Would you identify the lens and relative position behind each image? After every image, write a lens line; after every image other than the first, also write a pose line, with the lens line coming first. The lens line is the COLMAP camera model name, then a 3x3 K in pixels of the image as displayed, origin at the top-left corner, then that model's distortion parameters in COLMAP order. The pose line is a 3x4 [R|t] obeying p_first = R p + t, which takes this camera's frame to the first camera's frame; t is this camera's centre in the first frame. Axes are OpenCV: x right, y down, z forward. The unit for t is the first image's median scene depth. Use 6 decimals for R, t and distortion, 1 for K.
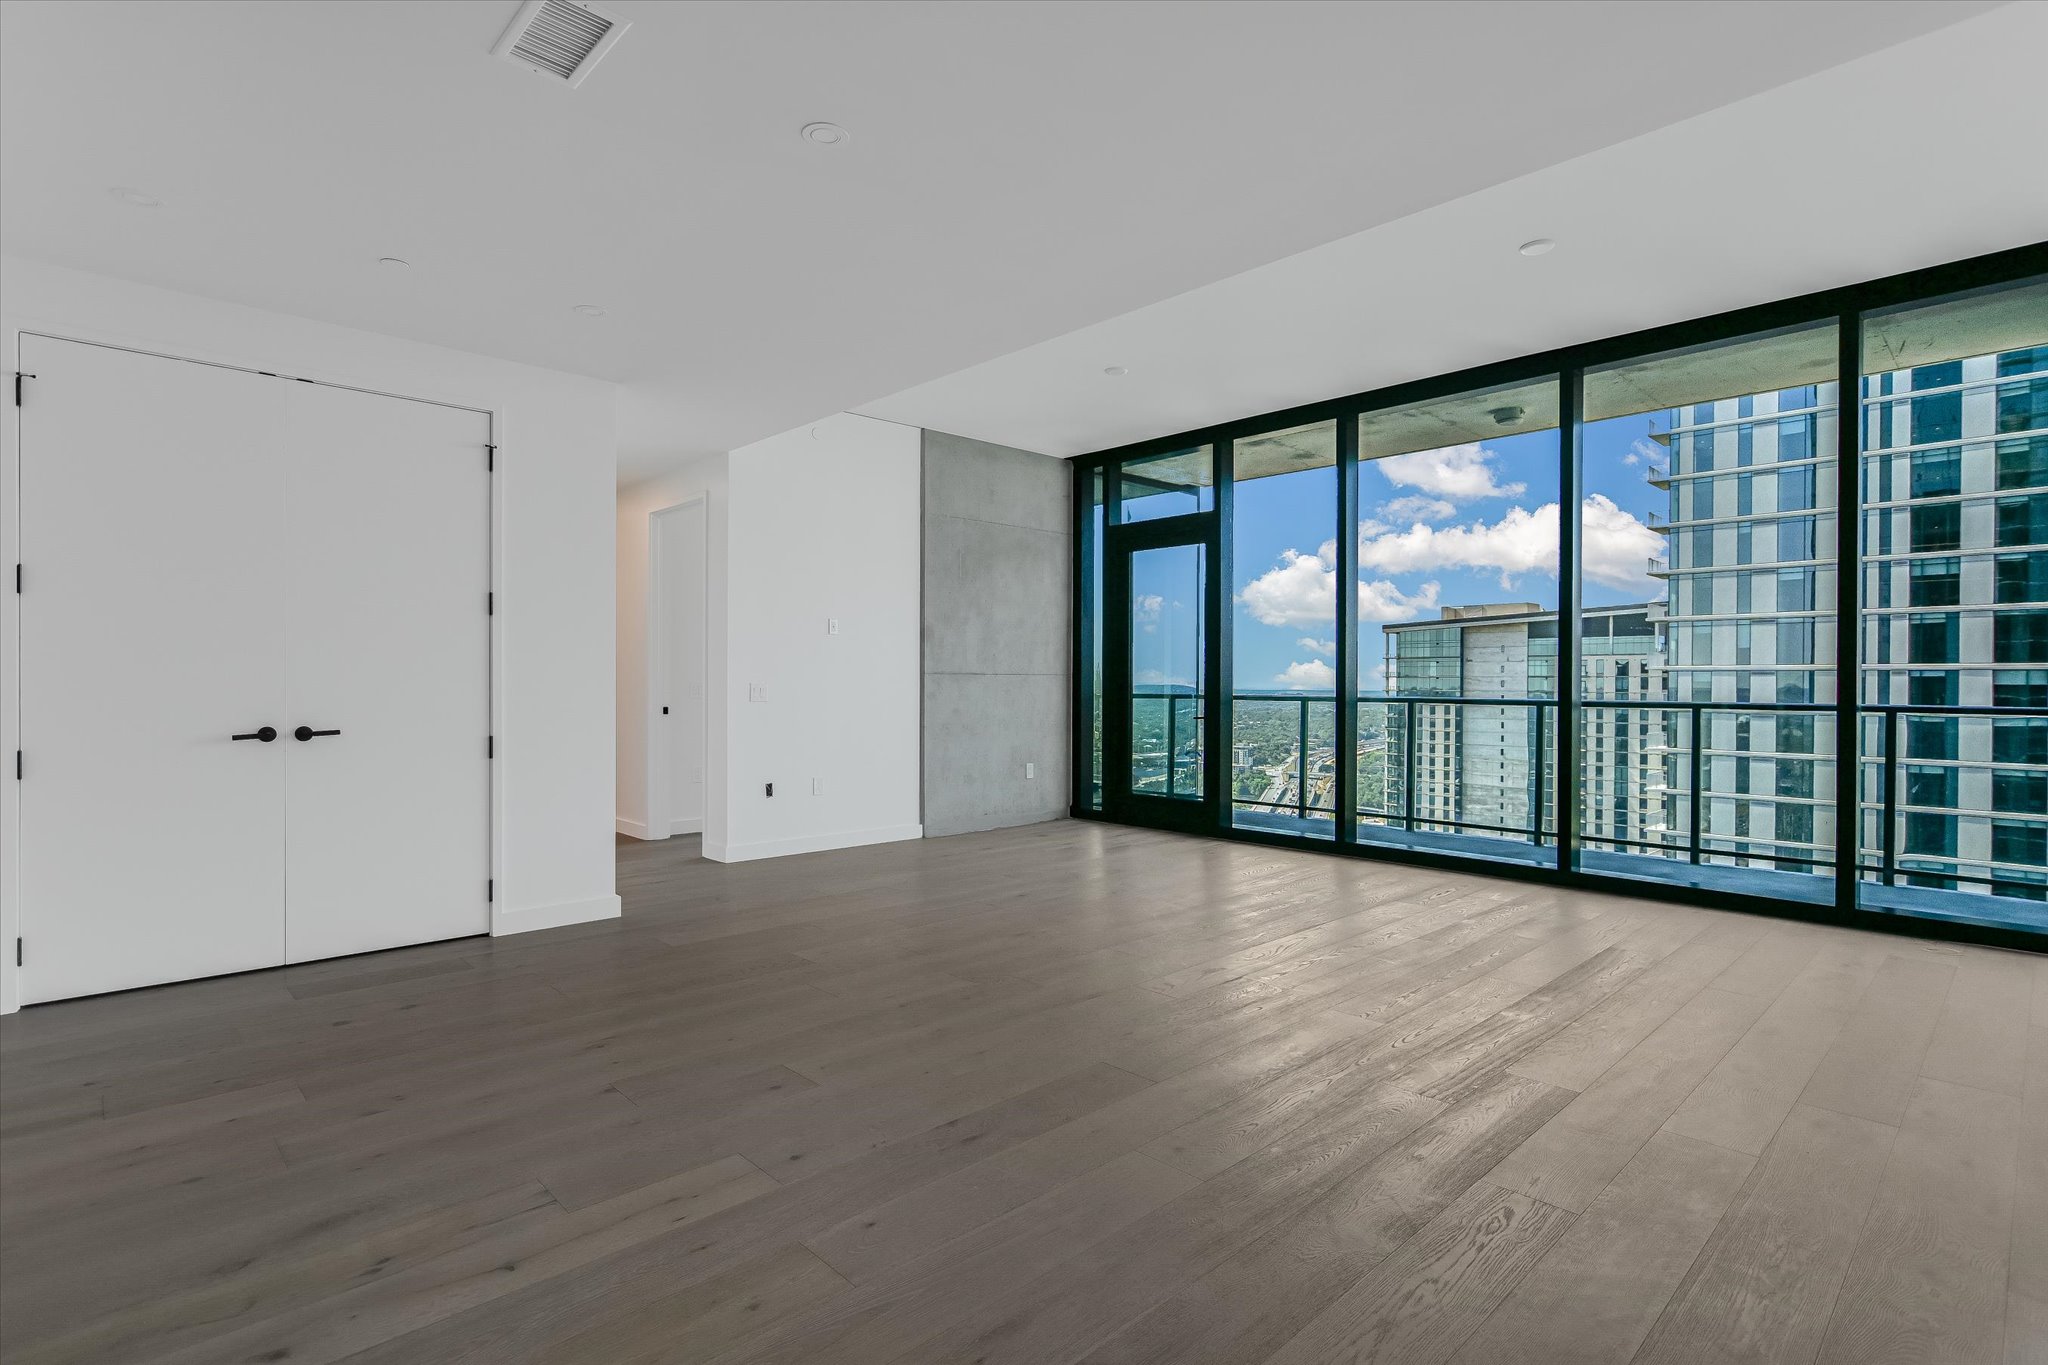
lens RADIAL K [[990.7, 0, 1016.9], [0, 990.7, 688.3], [0, 0, 1]] dist [-0.023501, 0.002636]
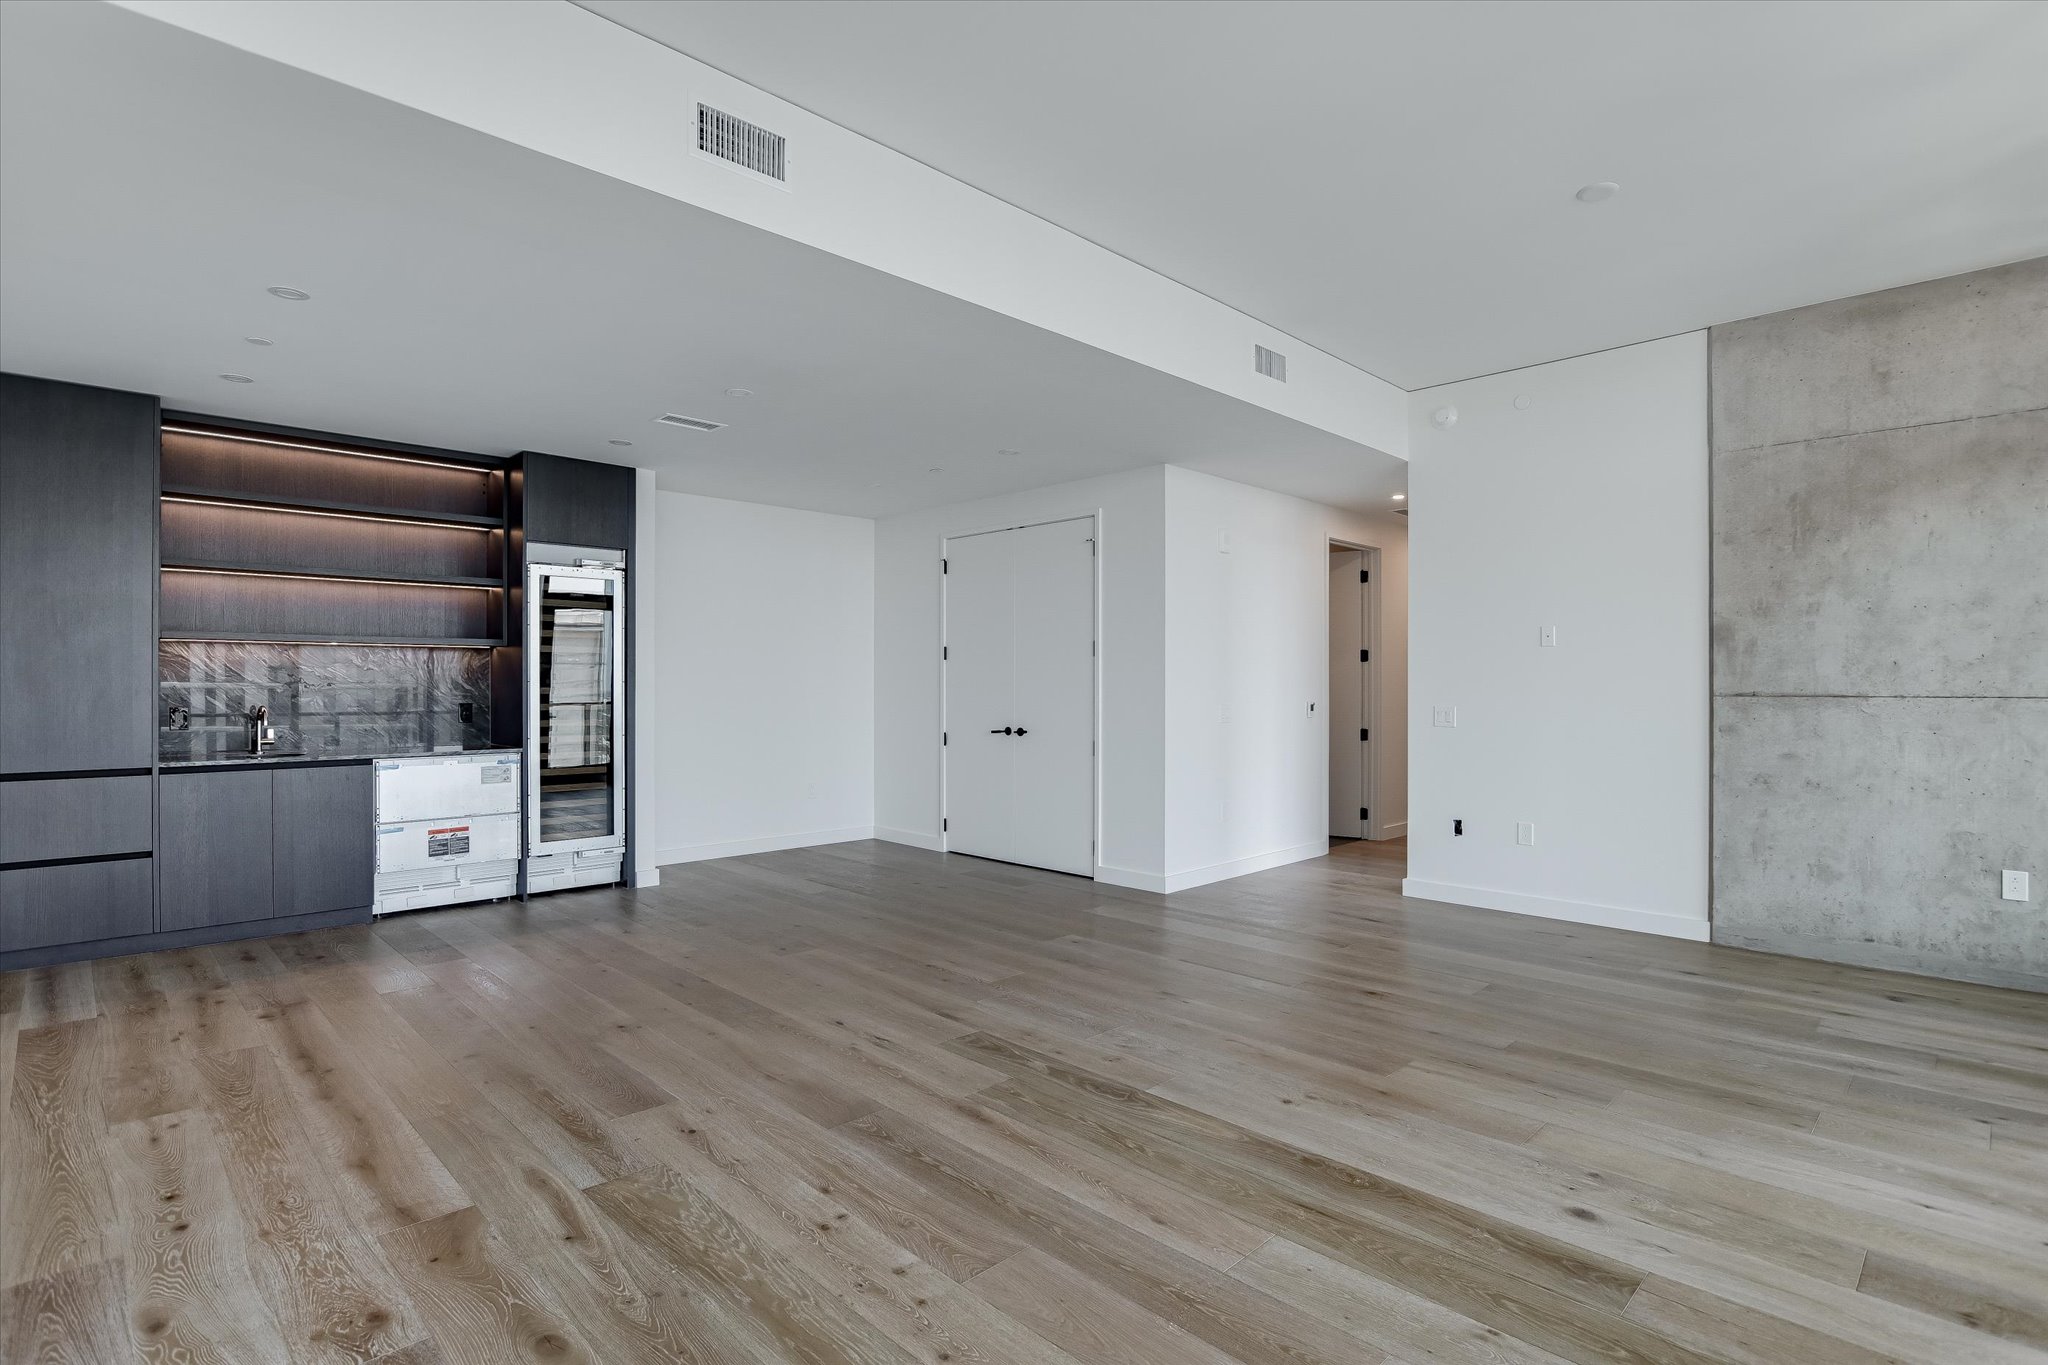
lens RADIAL K [[990.7, 0, 1009.5], [0, 990.7, 695.8], [0, 0, 1]] dist [-0.023501, 0.002636]
pose [[0.014670, 0.010485, -0.999837, 0.281713], [-0.004919, 0.999934, 0.010414, -0.009835], [0.999880, 0.004766, 0.014721, 0.263556]]
